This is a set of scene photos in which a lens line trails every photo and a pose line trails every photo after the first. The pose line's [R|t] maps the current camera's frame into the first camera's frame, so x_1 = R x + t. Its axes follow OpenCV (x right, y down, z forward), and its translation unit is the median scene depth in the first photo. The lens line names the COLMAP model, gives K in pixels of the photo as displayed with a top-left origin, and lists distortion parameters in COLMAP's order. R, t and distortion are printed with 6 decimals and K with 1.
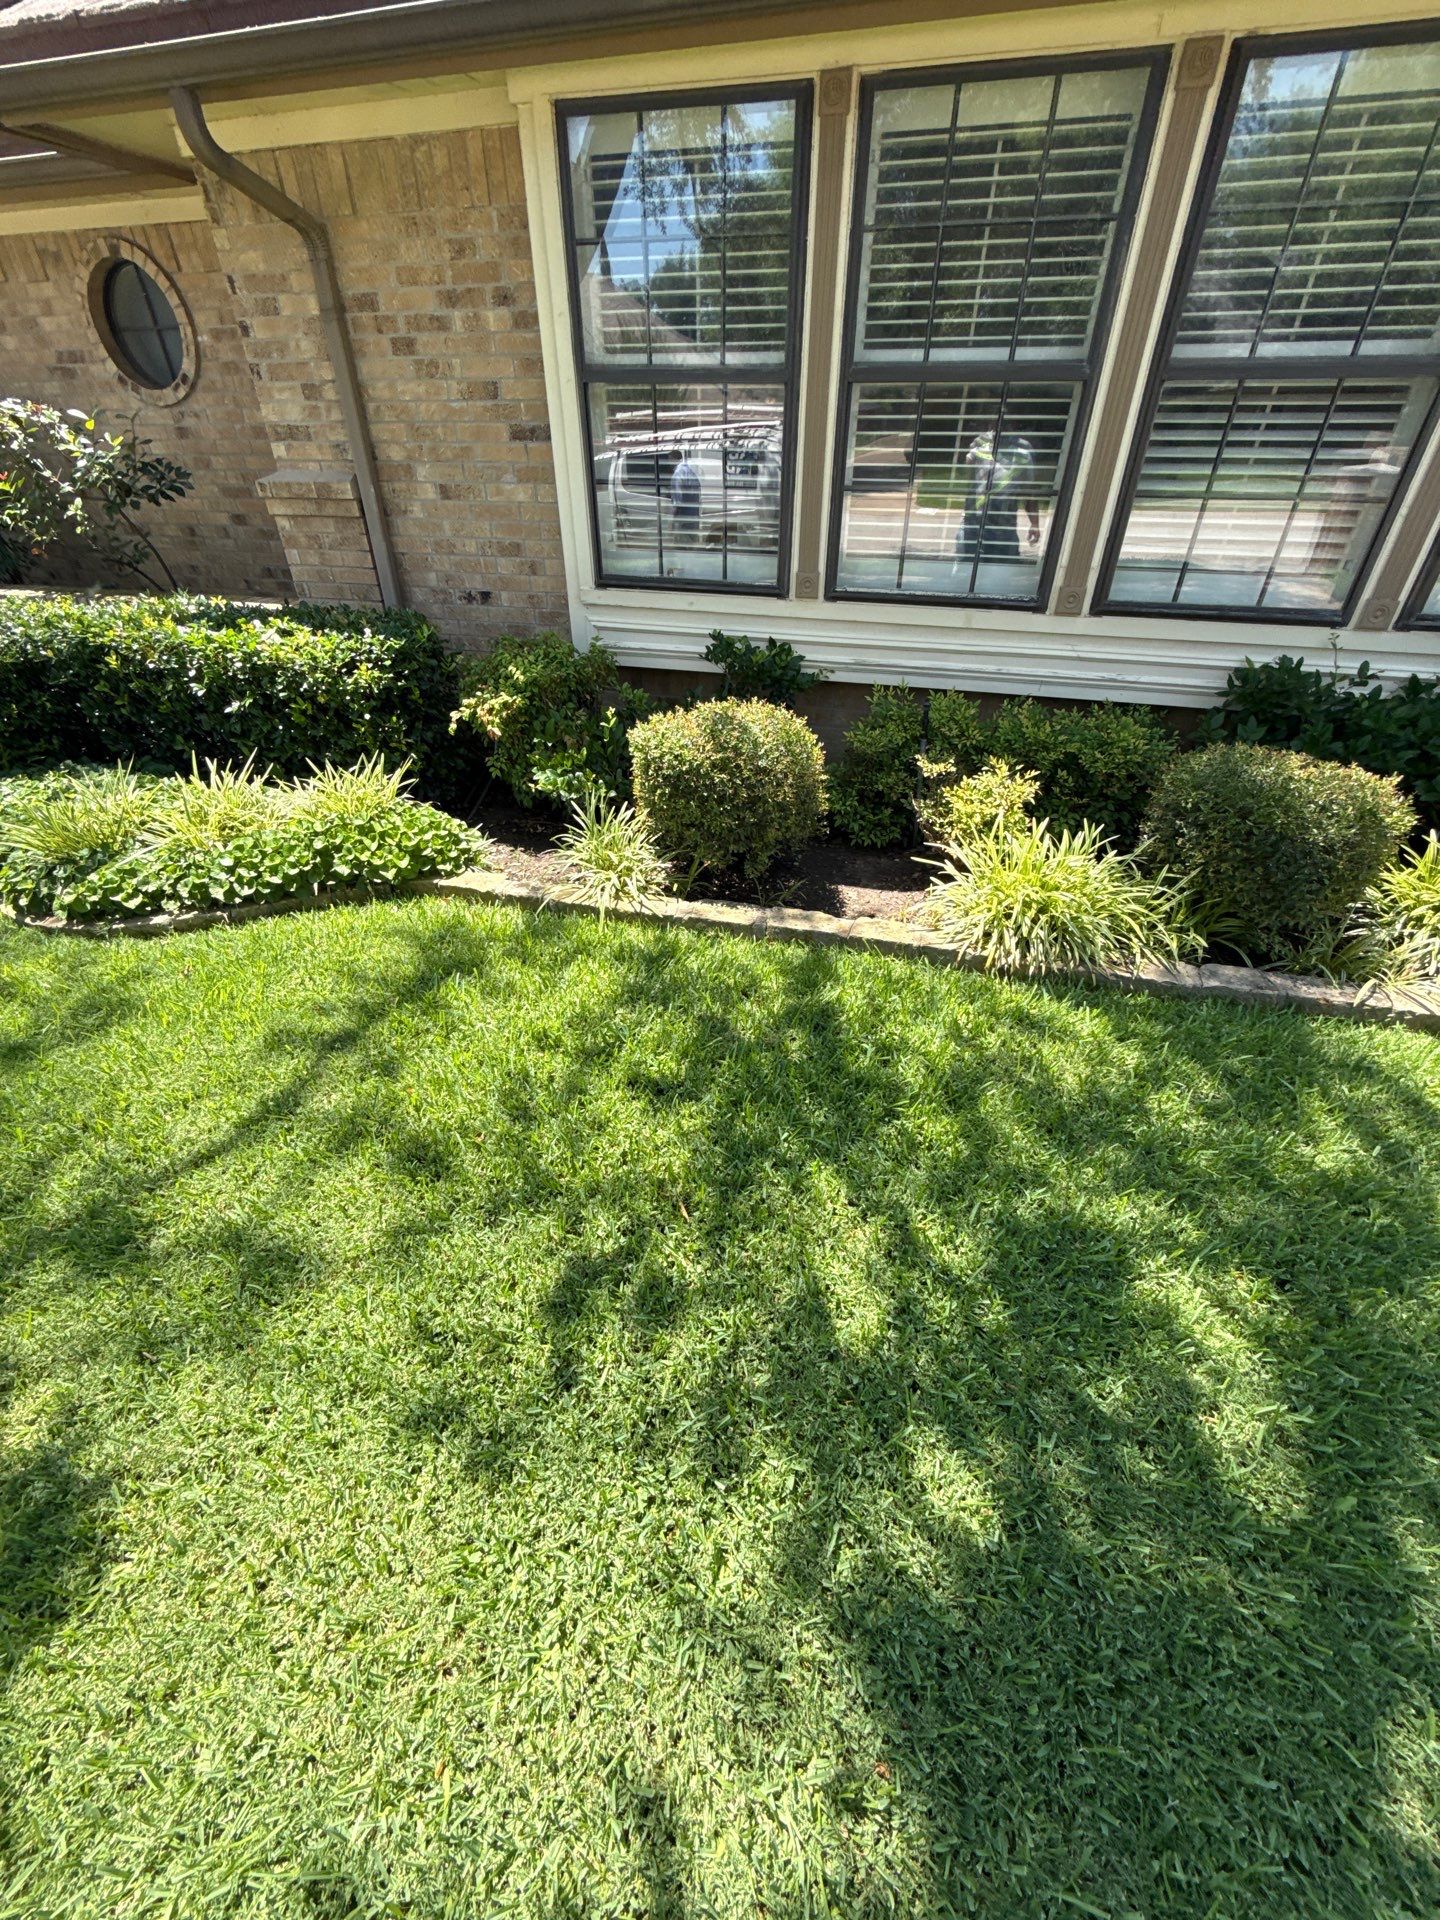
lens RADIAL K [[762.1, 0, 726.3], [0, 762.1, 959.6], [0, 0, 1]] dist [-0.003643, -0.000198]
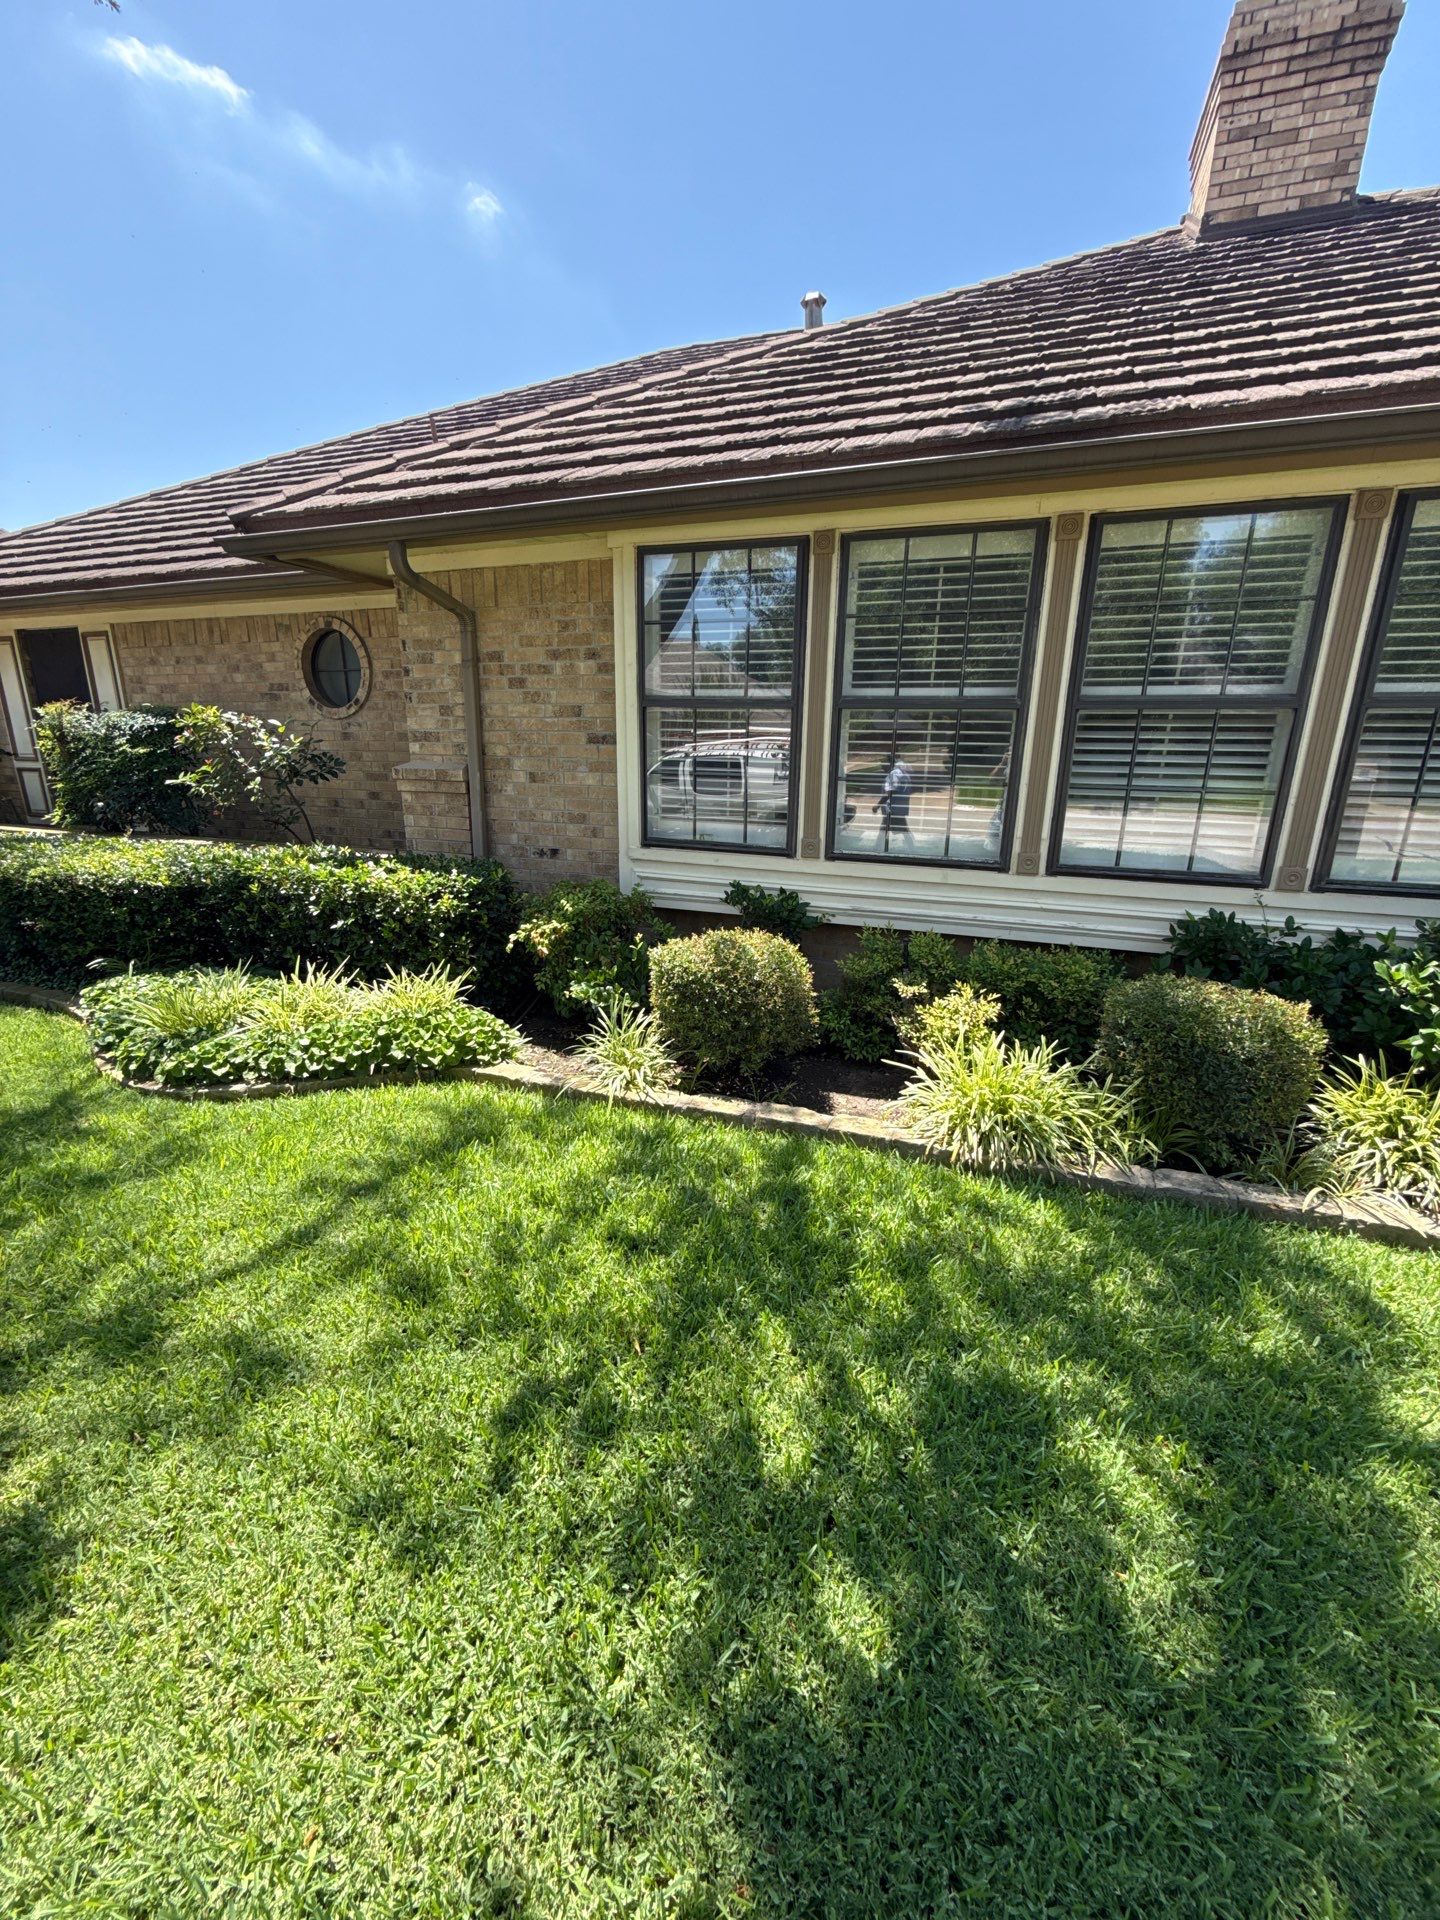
lens RADIAL K [[762.1, 0, 726.3], [0, 762.1, 959.6], [0, 0, 1]] dist [-0.003643, -0.000198]
pose [[0.996533, 0.035556, -0.075212, 0.093802], [-0.058235, 0.943770, -0.325434, 0.111295], [0.059412, 0.328686, 0.942569, -0.136399]]
